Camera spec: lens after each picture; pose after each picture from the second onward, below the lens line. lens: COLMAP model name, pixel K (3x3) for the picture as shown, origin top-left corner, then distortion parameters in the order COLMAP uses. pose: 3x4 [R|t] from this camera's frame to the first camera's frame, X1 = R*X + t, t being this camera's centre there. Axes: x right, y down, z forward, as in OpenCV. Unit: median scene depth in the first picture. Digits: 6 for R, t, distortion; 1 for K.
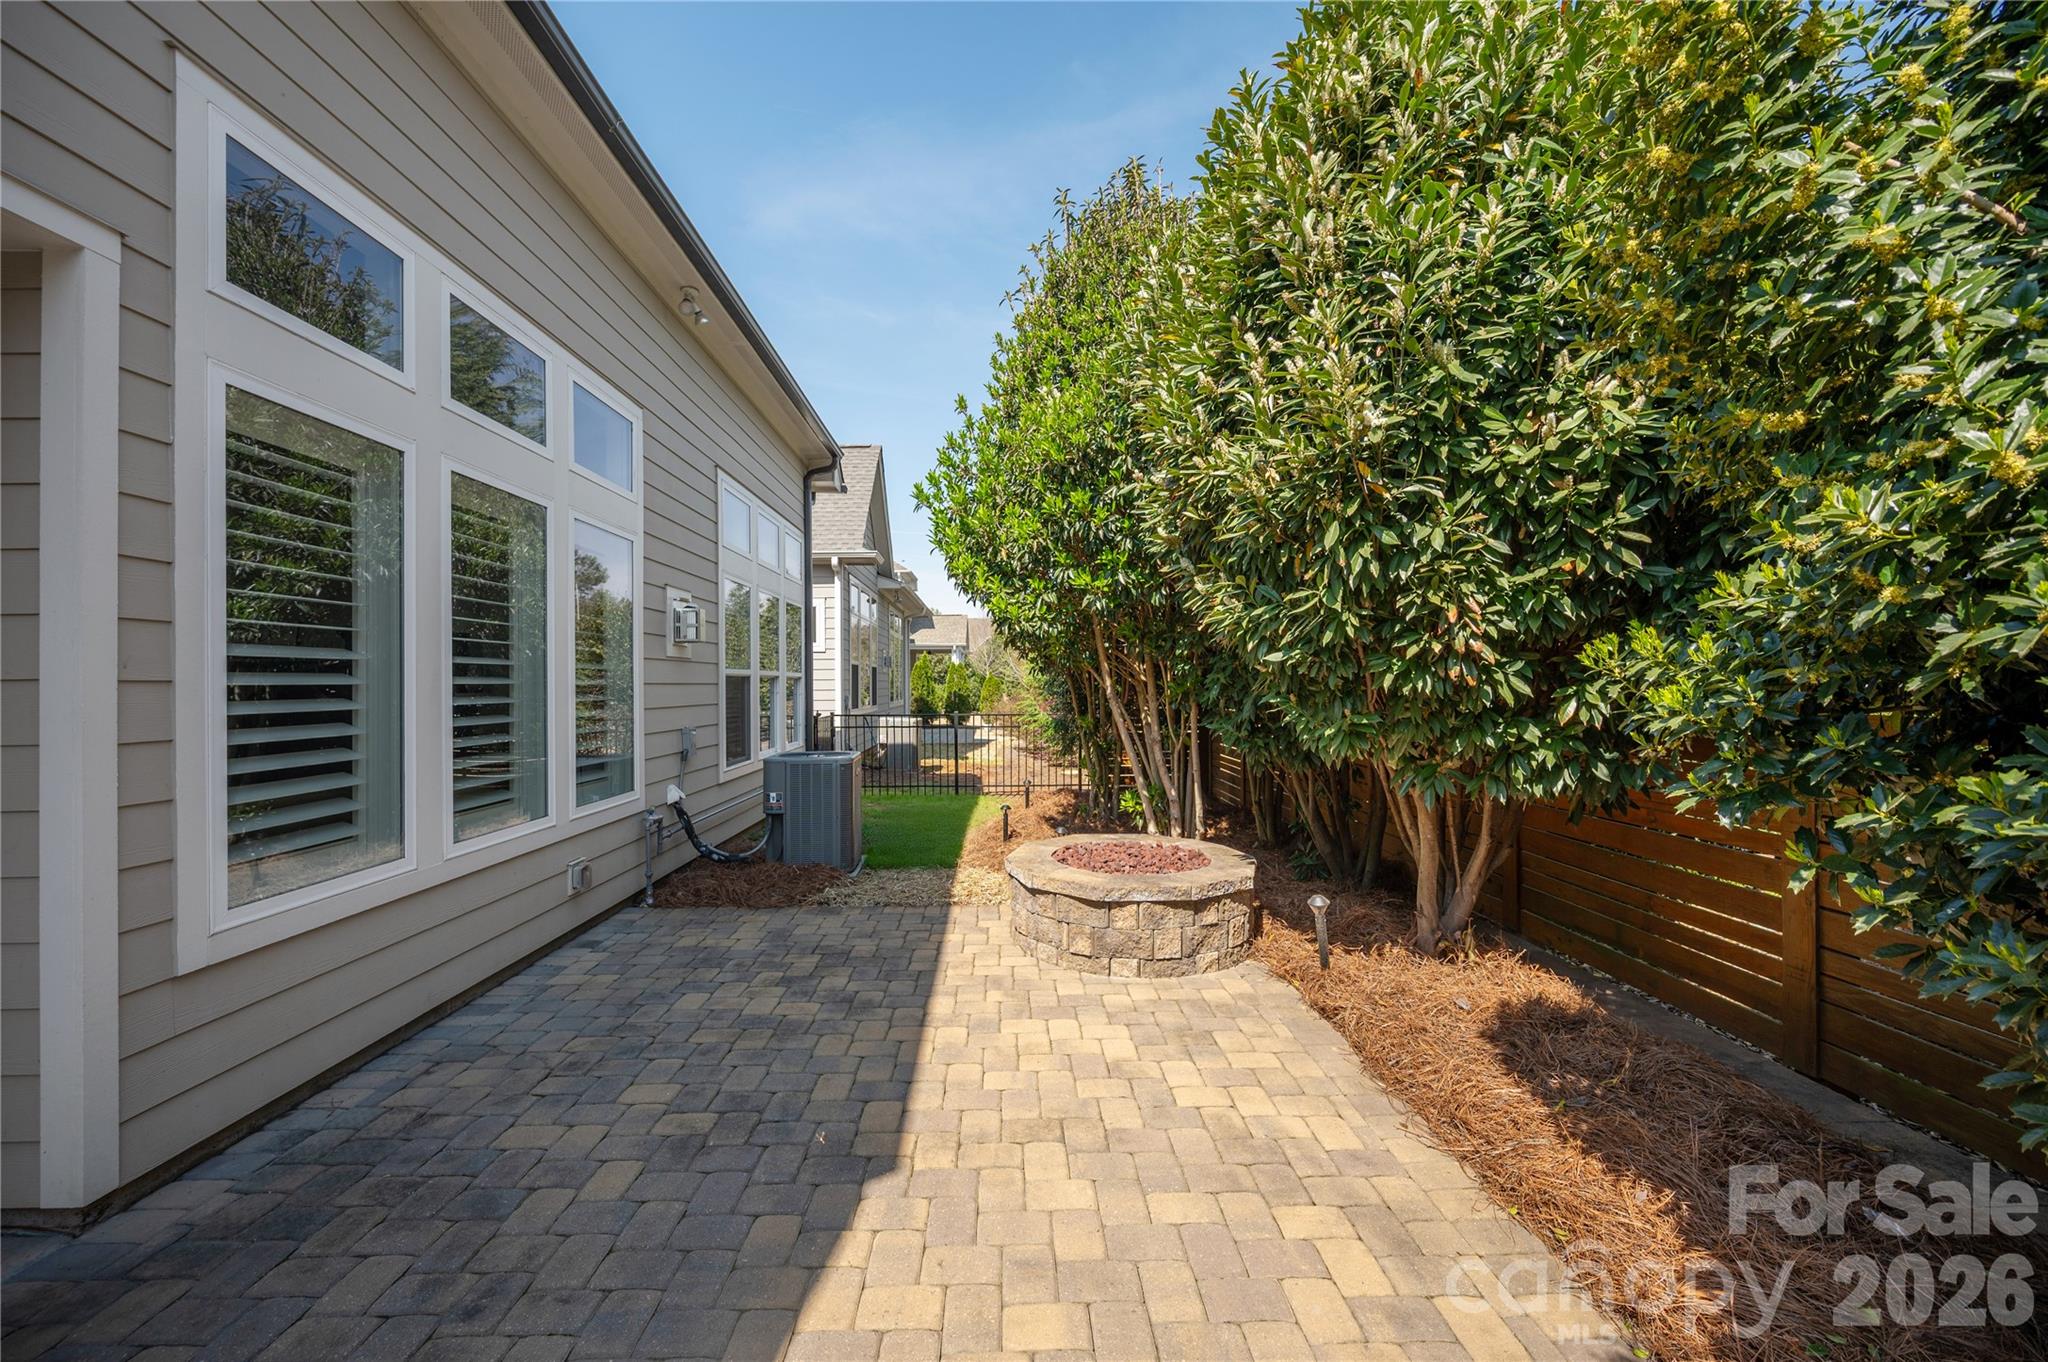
lens RADIAL K [[816.3, 0, 1024.0], [0, 816.3, 681.0], [0, 0, 1]] dist [-0.001831, -0.000332]
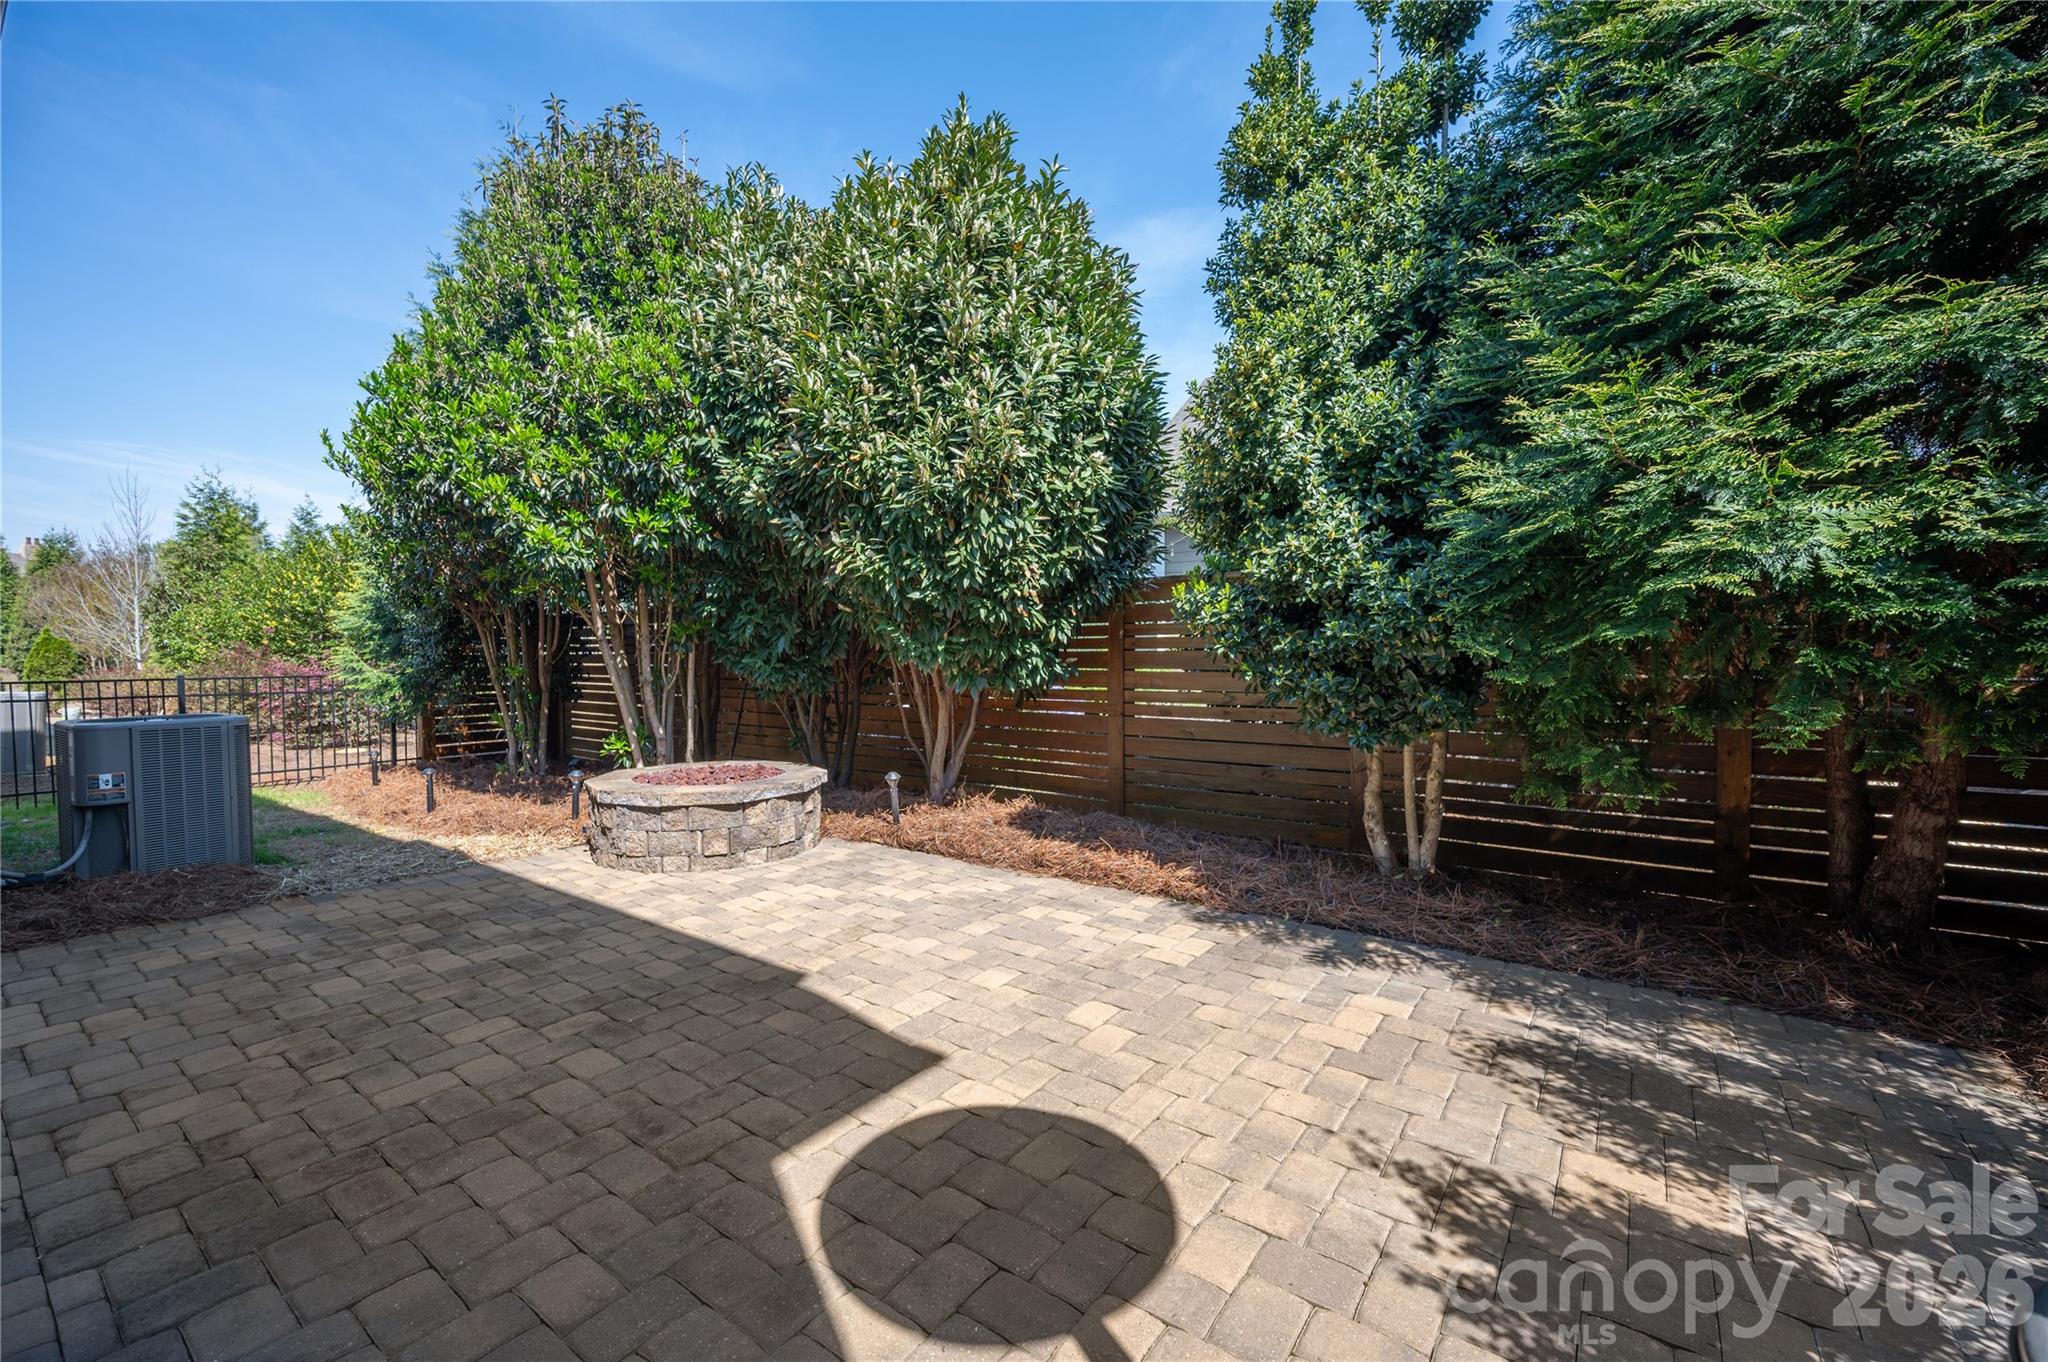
lens RADIAL K [[837.2, 0, 1032.5], [0, 837.2, 668.9], [0, 0, 1]] dist [-0.001056, -0.000307]
pose [[0.606944, -0.016834, 0.794566, -0.516570], [0.001862, 0.999803, 0.019760, 0.050114], [-0.794743, -0.010513, 0.606856, -0.039546]]
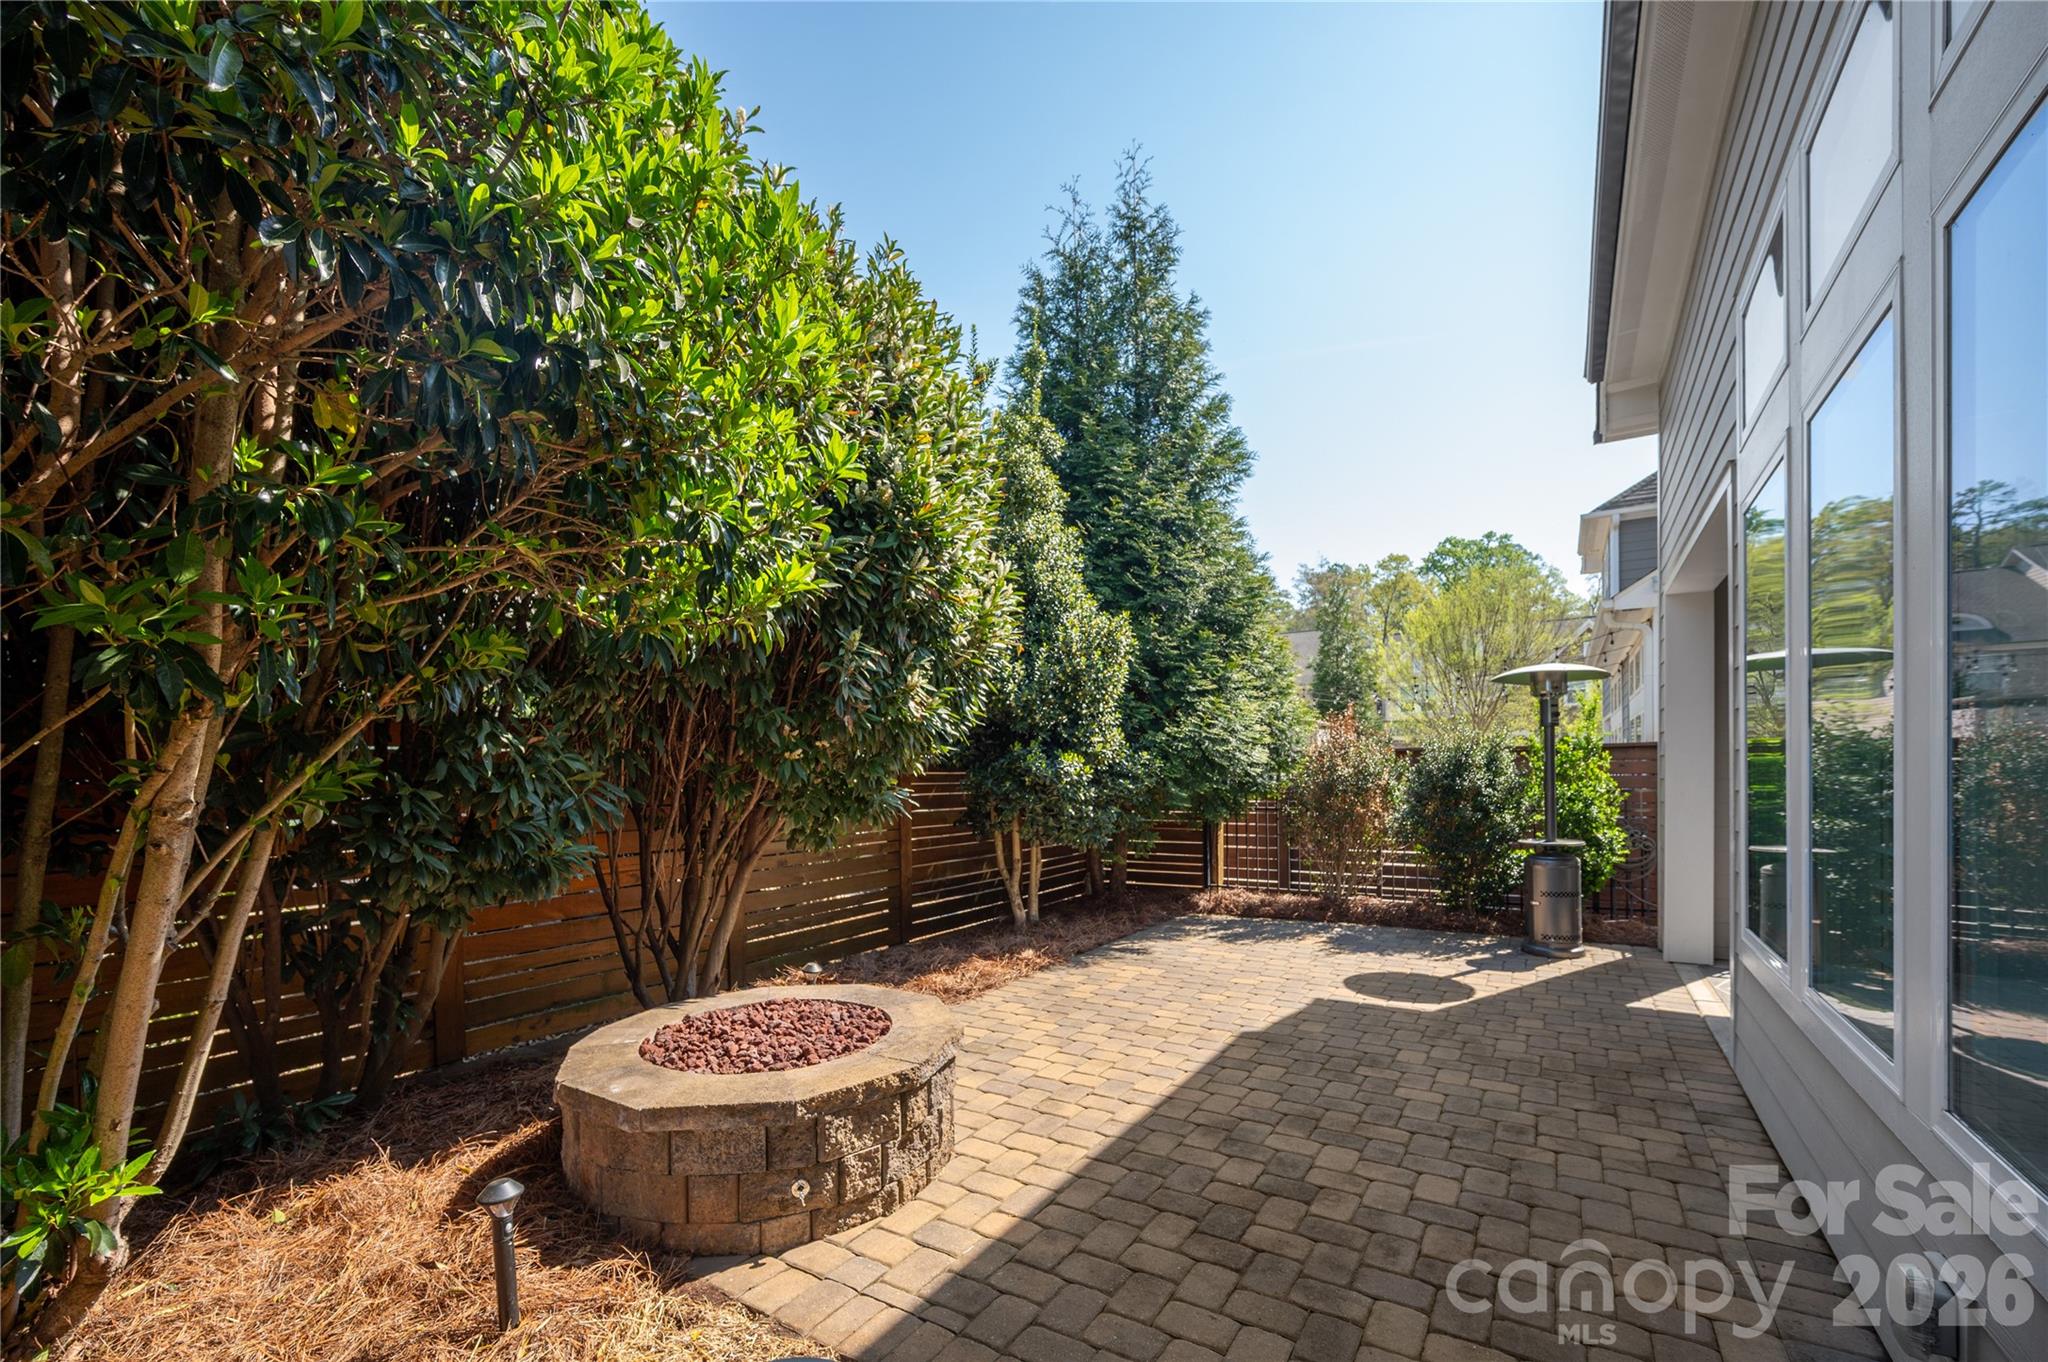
lens RADIAL K [[826.3, 0, 1045.9], [0, 826.3, 773.2], [0, 0, 1]] dist [0.001282, -0.000003]
pose [[-0.833814, 0.015159, 0.551837, -0.425808], [0.016614, 0.999859, -0.002362, 0.015139], [-0.551795, 0.007199, -0.833948, 1.452630]]
